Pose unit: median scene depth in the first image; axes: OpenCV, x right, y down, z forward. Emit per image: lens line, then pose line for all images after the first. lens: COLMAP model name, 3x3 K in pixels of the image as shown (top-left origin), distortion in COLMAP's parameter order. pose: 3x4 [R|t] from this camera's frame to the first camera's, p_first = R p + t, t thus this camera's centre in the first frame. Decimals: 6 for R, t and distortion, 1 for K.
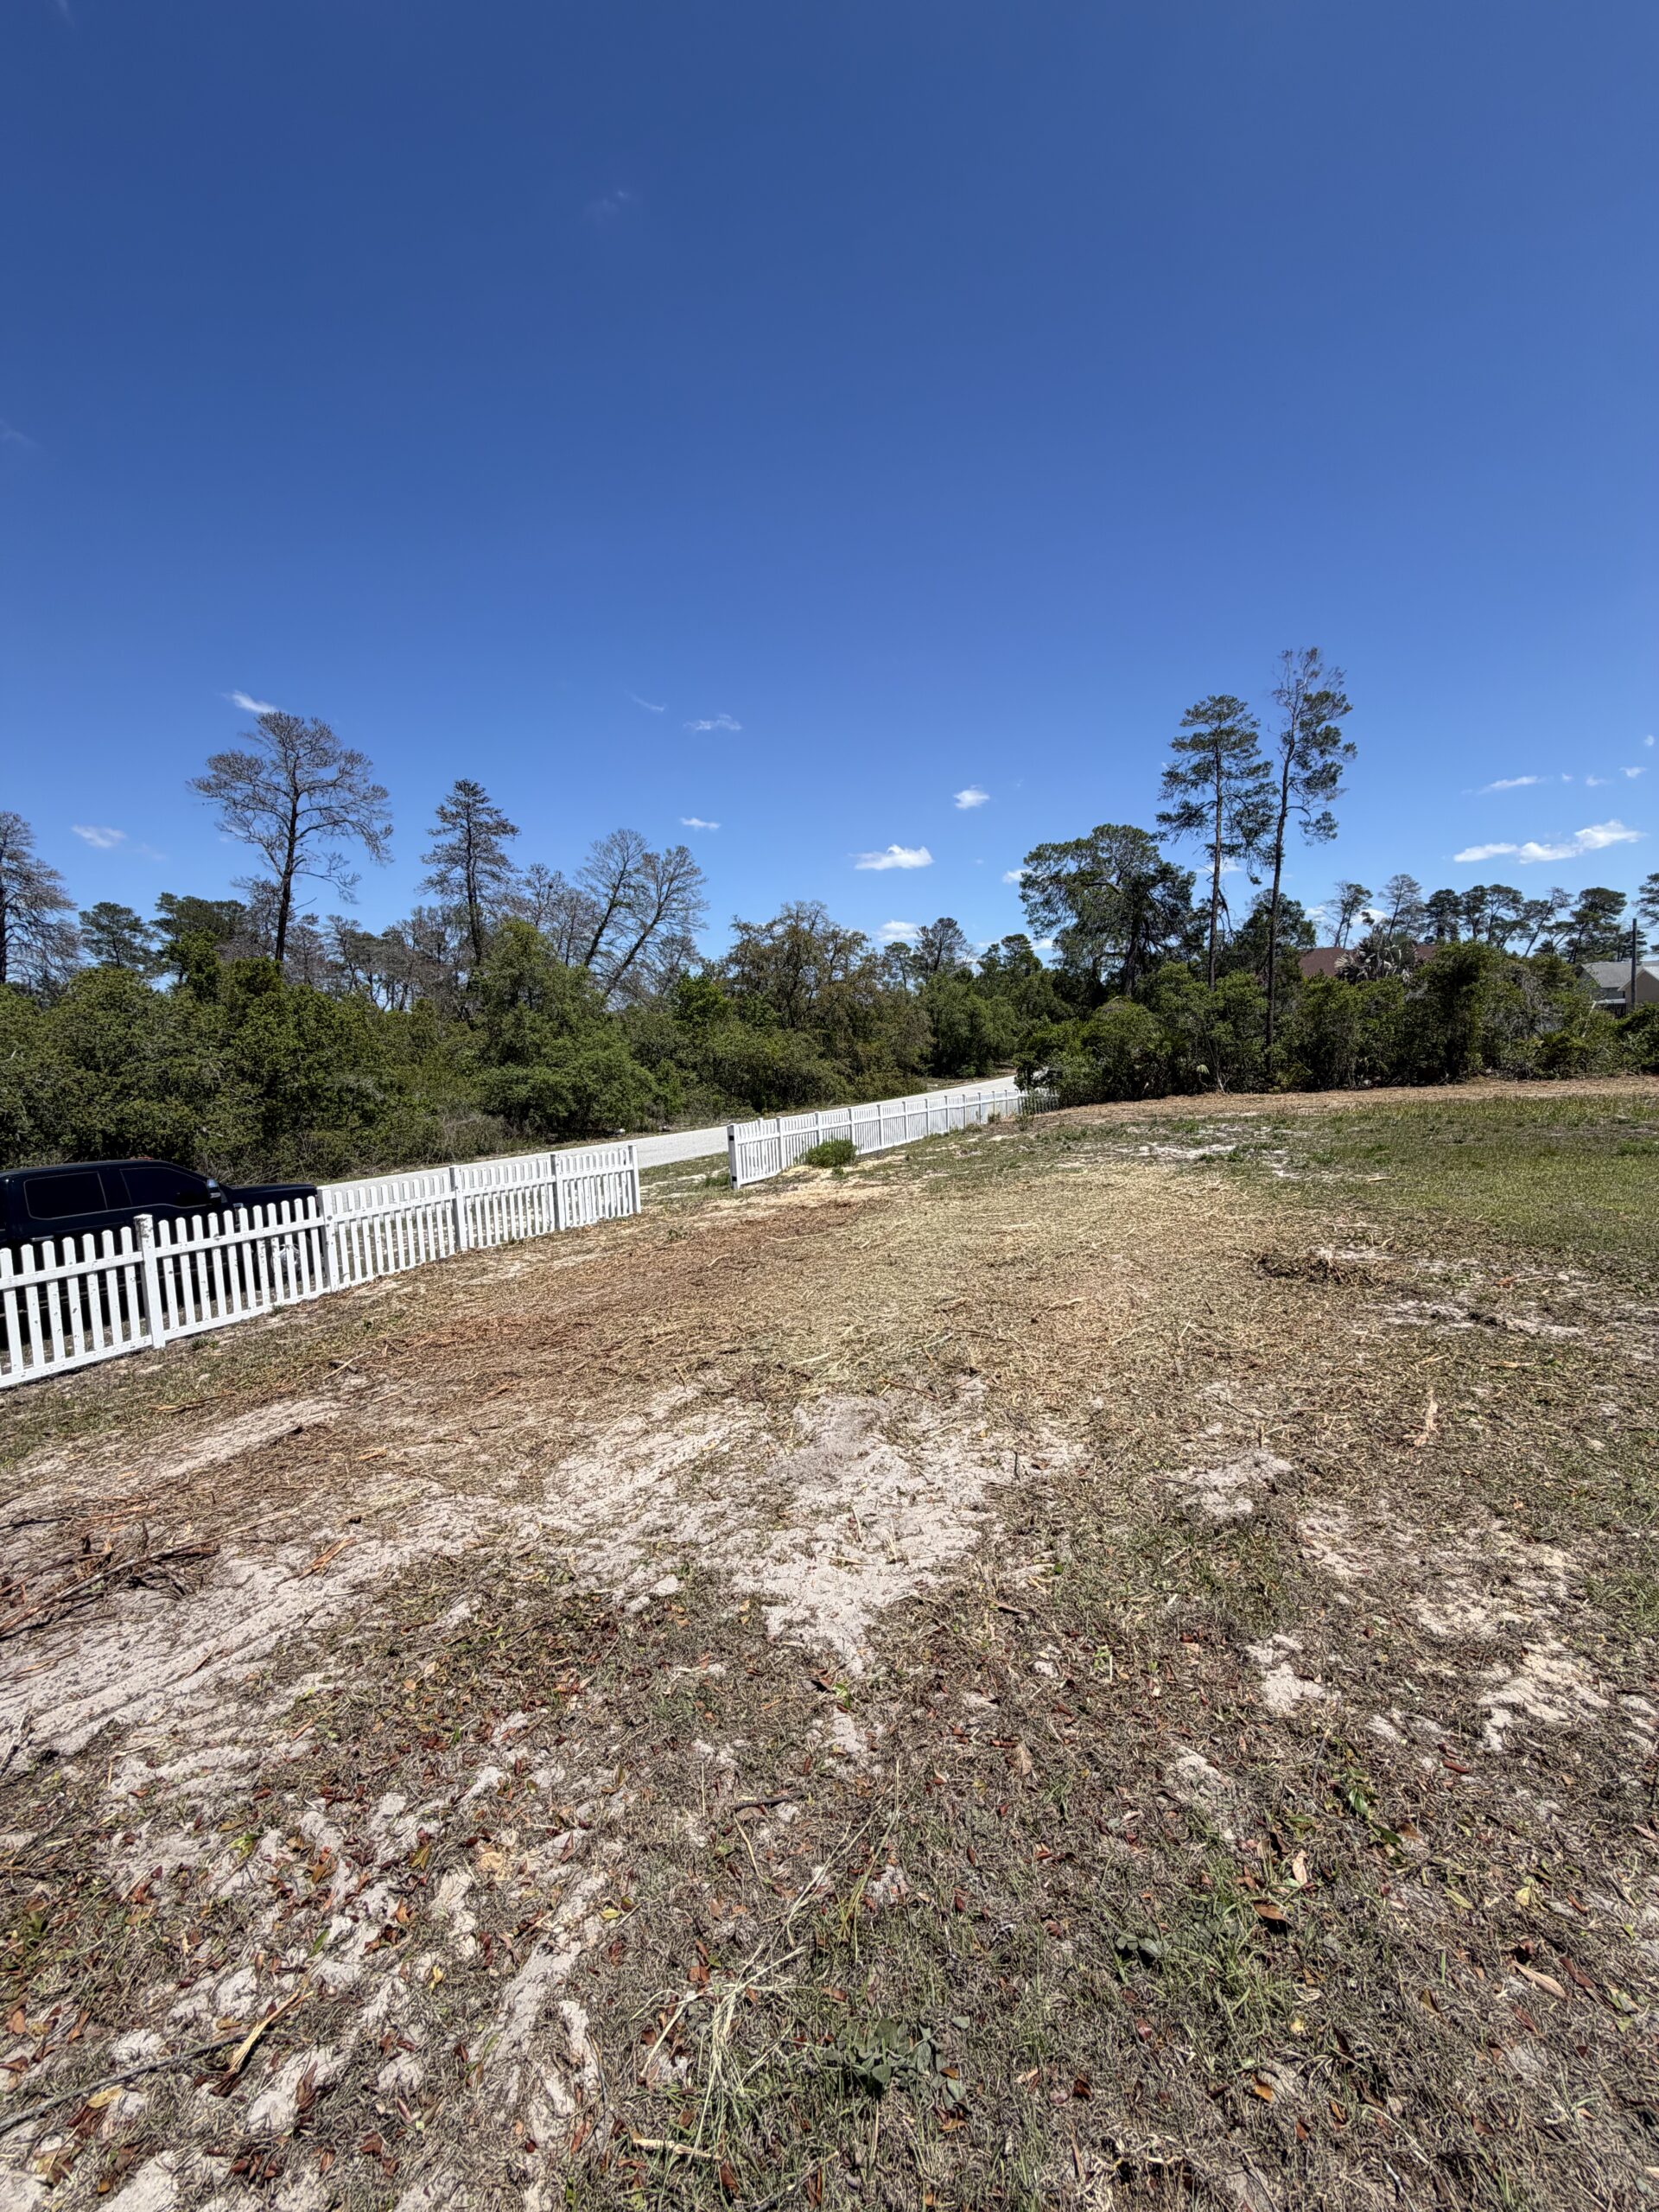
lens RADIAL K [[877.7, 0, 828.7], [0, 877.7, 1114.7], [0, 0, 1]] dist [0.001325, 0.000076]
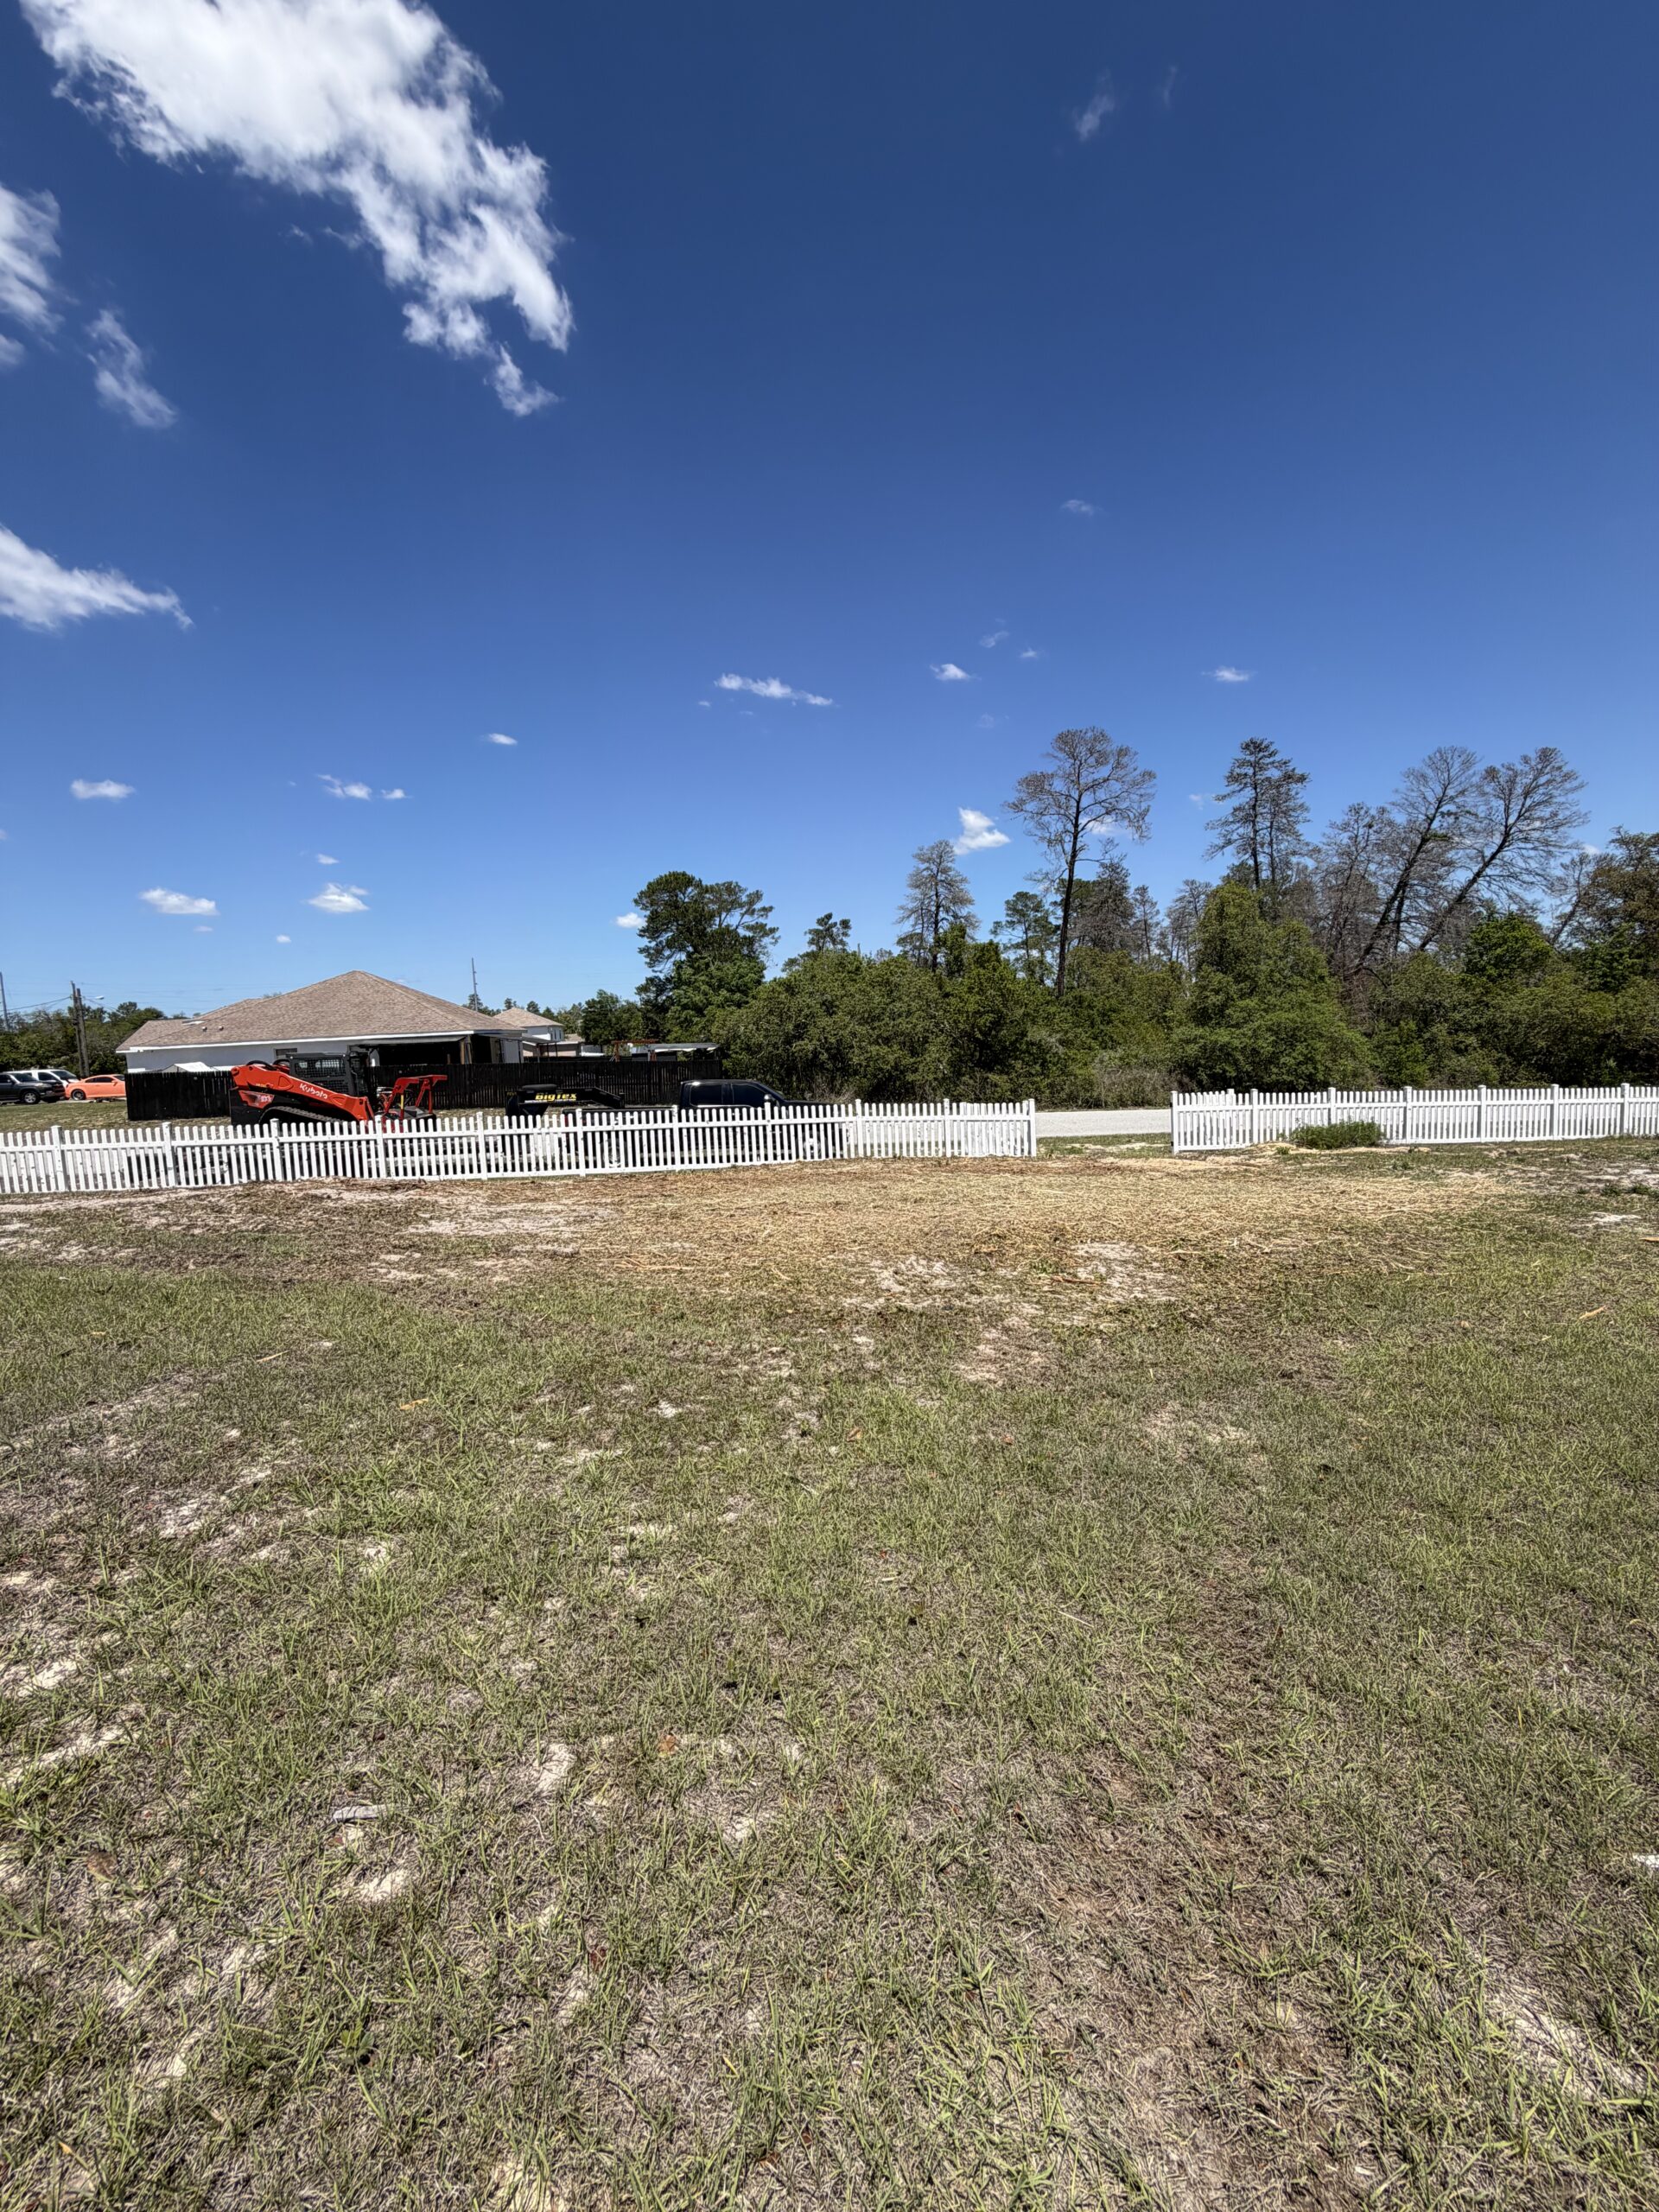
lens RADIAL K [[877.7, 0, 821.9], [0, 877.7, 1102.7], [0, 0, 1]] dist [0.001325, 0.000076]
pose [[0.567811, 0.093426, -0.817840, 0.170891], [-0.059197, 0.995600, 0.072634, -0.009373], [0.821028, 0.007171, 0.570843, 0.022323]]
